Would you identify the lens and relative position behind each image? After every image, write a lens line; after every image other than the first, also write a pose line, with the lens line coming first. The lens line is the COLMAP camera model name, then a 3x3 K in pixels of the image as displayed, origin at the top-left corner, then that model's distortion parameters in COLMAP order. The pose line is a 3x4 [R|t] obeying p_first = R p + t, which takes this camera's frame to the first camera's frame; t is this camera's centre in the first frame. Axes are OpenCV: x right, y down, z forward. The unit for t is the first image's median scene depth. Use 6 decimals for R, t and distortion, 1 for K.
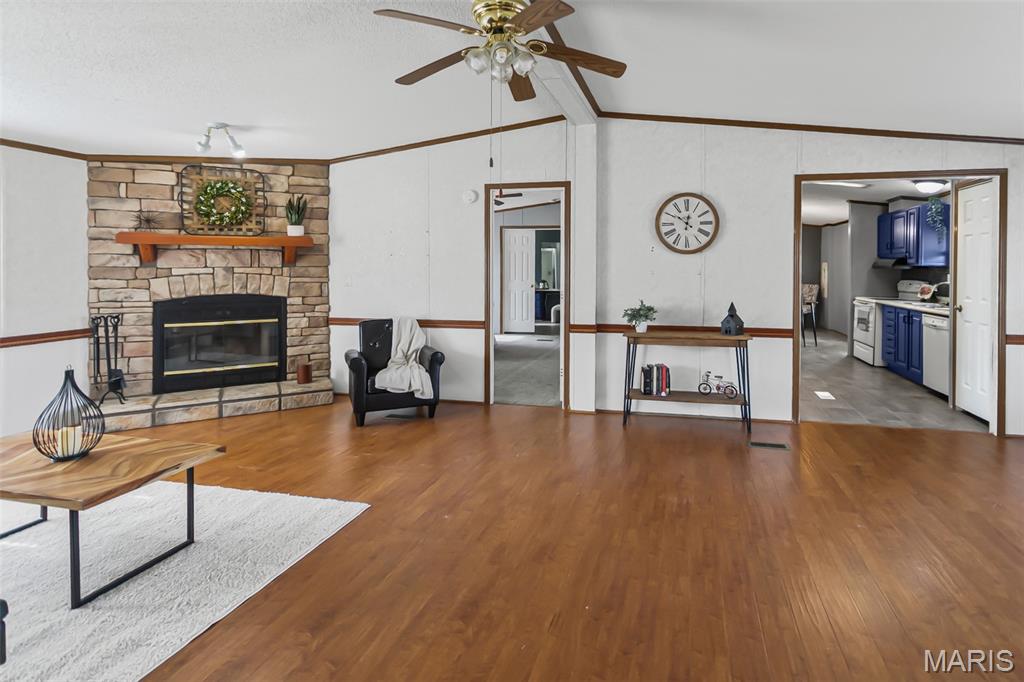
lens RADIAL K [[517.9, 0, 580.9], [0, 517.9, 274.4], [0, 0, 1]] dist [0.001813, 0.000255]
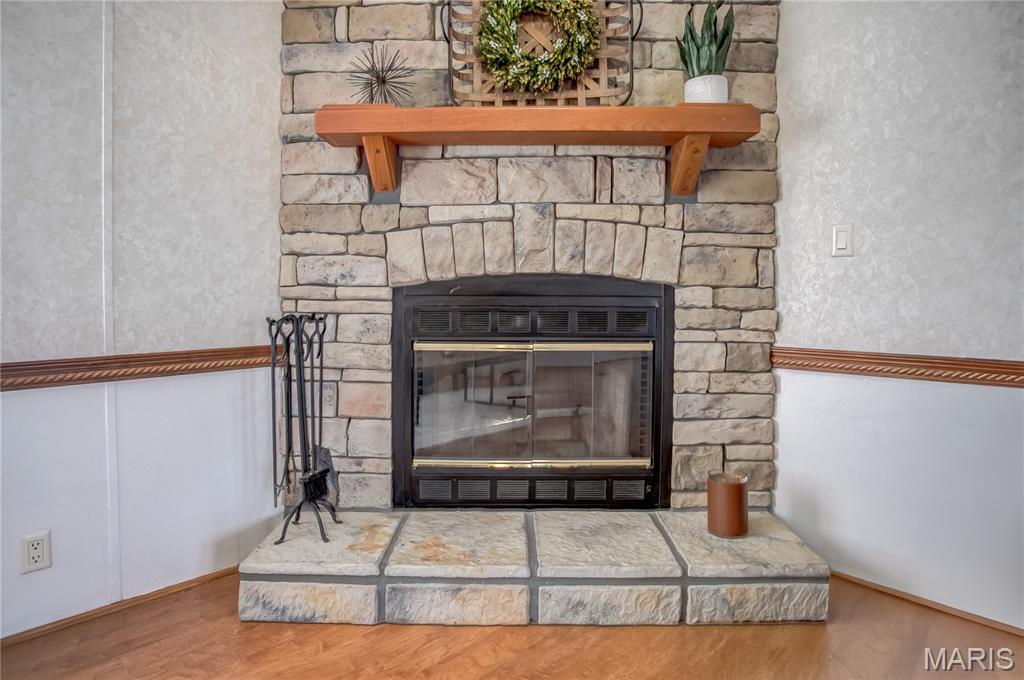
lens RADIAL K [[559.4, 0, 508.1], [0, 559.4, 310.7], [0, 0, 1]] dist [-0.071388, 0.000335]
pose [[0.837433, 0.013269, -0.546379, -0.498794], [-0.008572, 0.999901, 0.011145, 0.064236], [0.546472, -0.004650, 0.837464, 0.669740]]
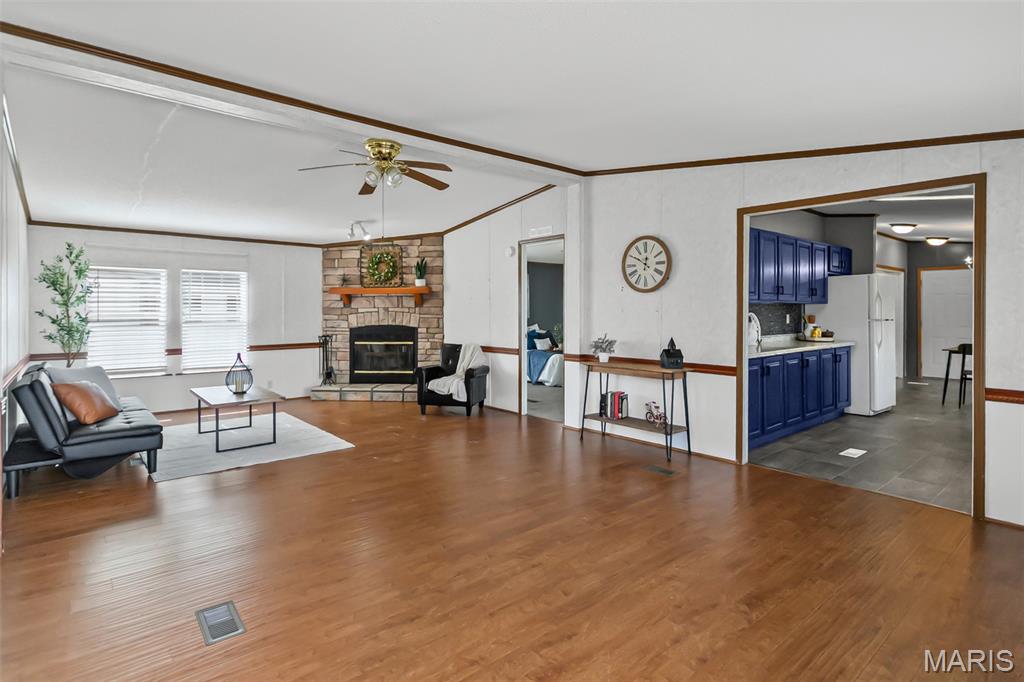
lens RADIAL K [[535.5, 0, 533.9], [0, 535.5, 314.1], [0, 0, 1]] dist [-0.002749, -0.000045]
pose [[0.803093, 0.000958, -0.595852, 0.675608], [-0.005528, 0.999968, -0.005843, 0.013411], [0.595827, 0.007986, 0.803073, -0.035305]]
